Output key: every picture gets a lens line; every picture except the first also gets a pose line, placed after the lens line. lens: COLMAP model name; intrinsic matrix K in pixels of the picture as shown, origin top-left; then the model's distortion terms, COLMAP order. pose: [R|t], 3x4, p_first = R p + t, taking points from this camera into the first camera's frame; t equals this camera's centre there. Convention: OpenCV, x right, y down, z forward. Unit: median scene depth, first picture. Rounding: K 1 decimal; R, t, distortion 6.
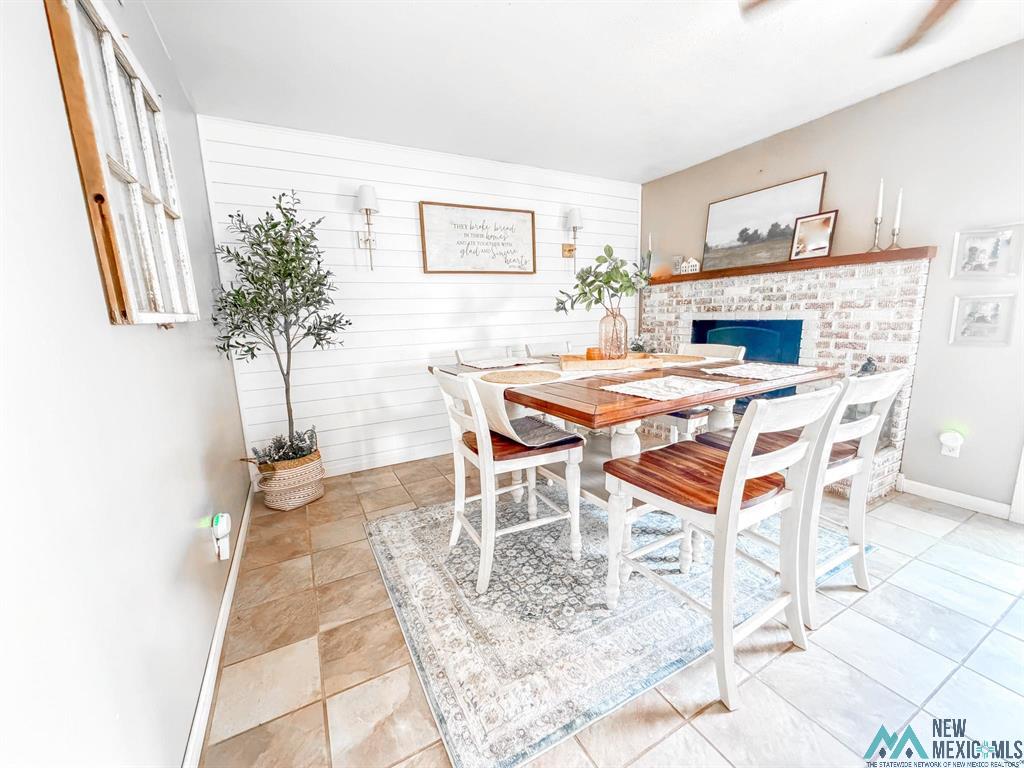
lens RADIAL K [[407.8, 0, 510.4], [0, 407.8, 384.0], [0, 0, 1]] dist [0.000332, 0.000346]
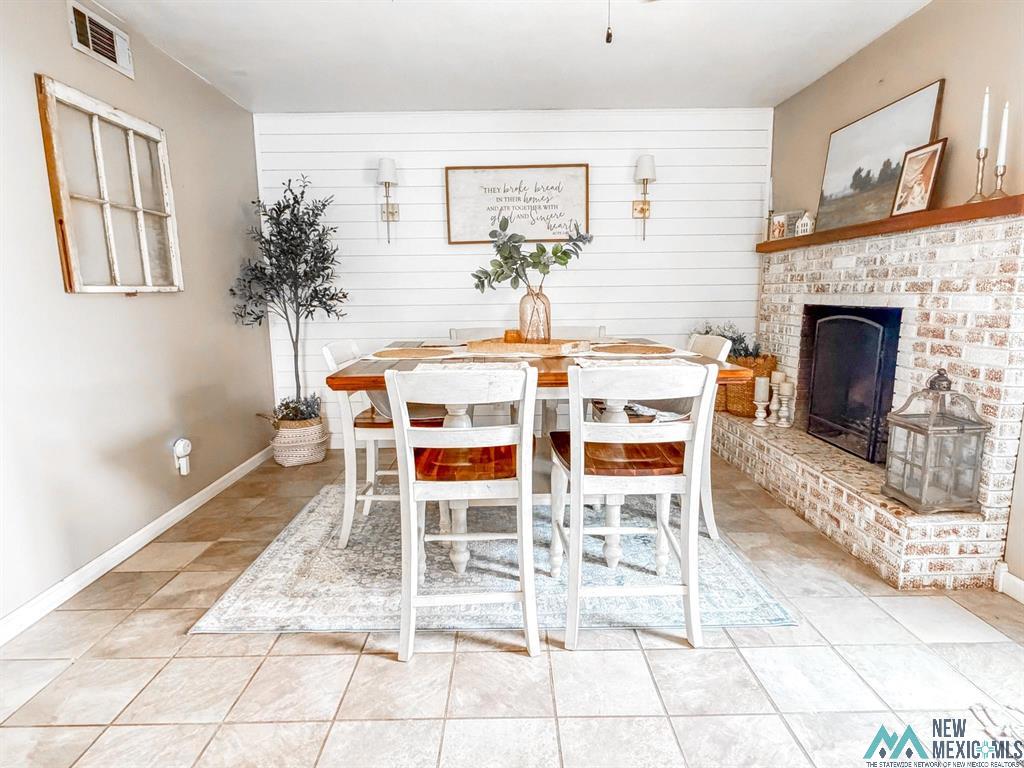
lens RADIAL K [[584.9, 0, 512.7], [0, 584.9, 388.3], [0, 0, 1]] dist [-0.002756, -0.000957]
pose [[0.885485, 0.094611, -0.454933, 0.604952], [-0.094284, 0.995269, 0.023469, 0.006690], [0.455001, 0.022111, 0.890216, -0.108428]]
